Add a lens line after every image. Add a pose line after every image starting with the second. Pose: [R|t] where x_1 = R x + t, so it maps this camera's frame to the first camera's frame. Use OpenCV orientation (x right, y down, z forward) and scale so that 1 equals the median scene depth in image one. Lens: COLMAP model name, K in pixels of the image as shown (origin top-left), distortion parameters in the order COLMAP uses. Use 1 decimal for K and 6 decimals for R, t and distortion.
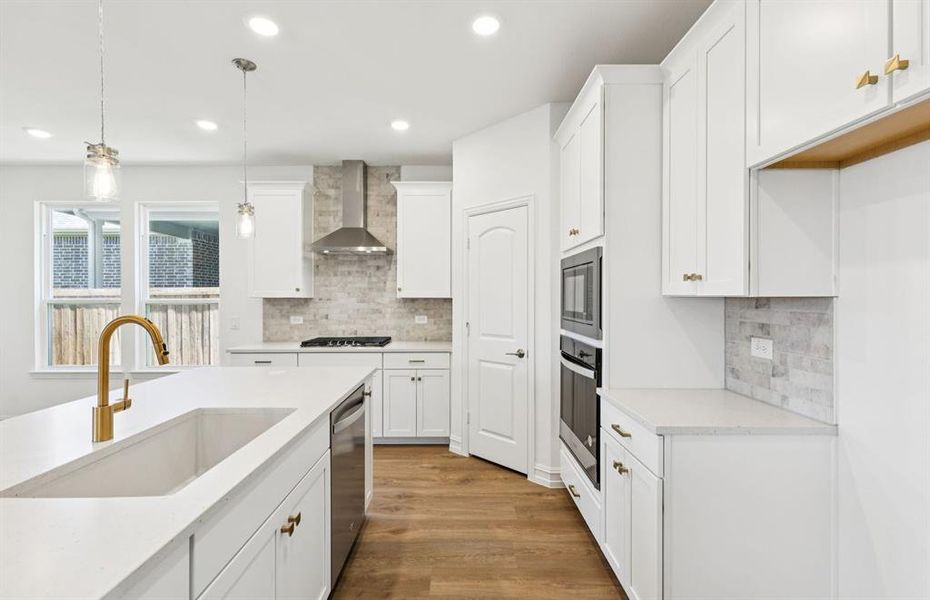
lens RADIAL K [[418.2, 0, 459.9], [0, 418.2, 299.3], [0, 0, 1]] dist [0.012964, -0.000235]
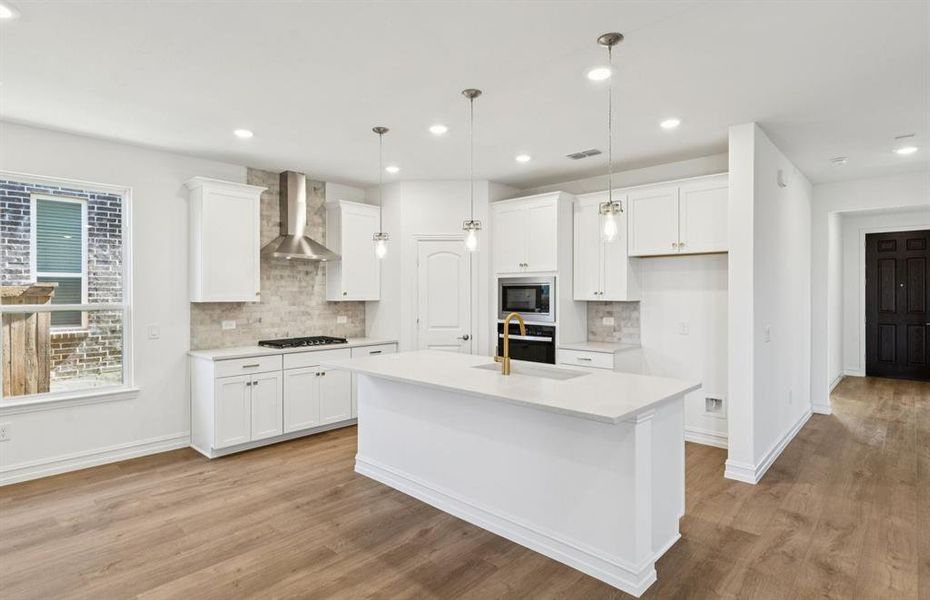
lens RADIAL K [[478.4, 0, 459.7], [0, 478.4, 298.0], [0, 0, 1]] dist [0.002323, 0.000053]
pose [[0.690744, -0.004902, 0.723083, -0.916257], [0.003326, 0.999988, 0.003602, -0.016051], [-0.723092, -0.000083, 0.690752, -0.151466]]
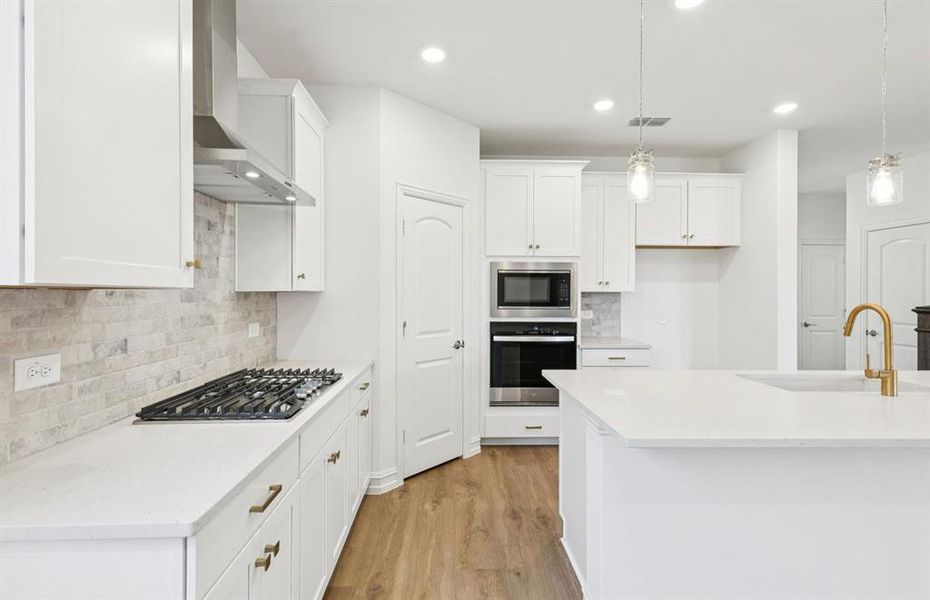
lens RADIAL K [[421.7, 0, 458.1], [0, 421.7, 294.3], [0, 0, 1]] dist [0.000590, -0.000131]
pose [[-0.025707, -0.000644, 0.999669, -0.746135], [0.002622, 0.999996, 0.000712, 0.000854], [-0.999666, 0.002639, -0.025705, 0.832691]]
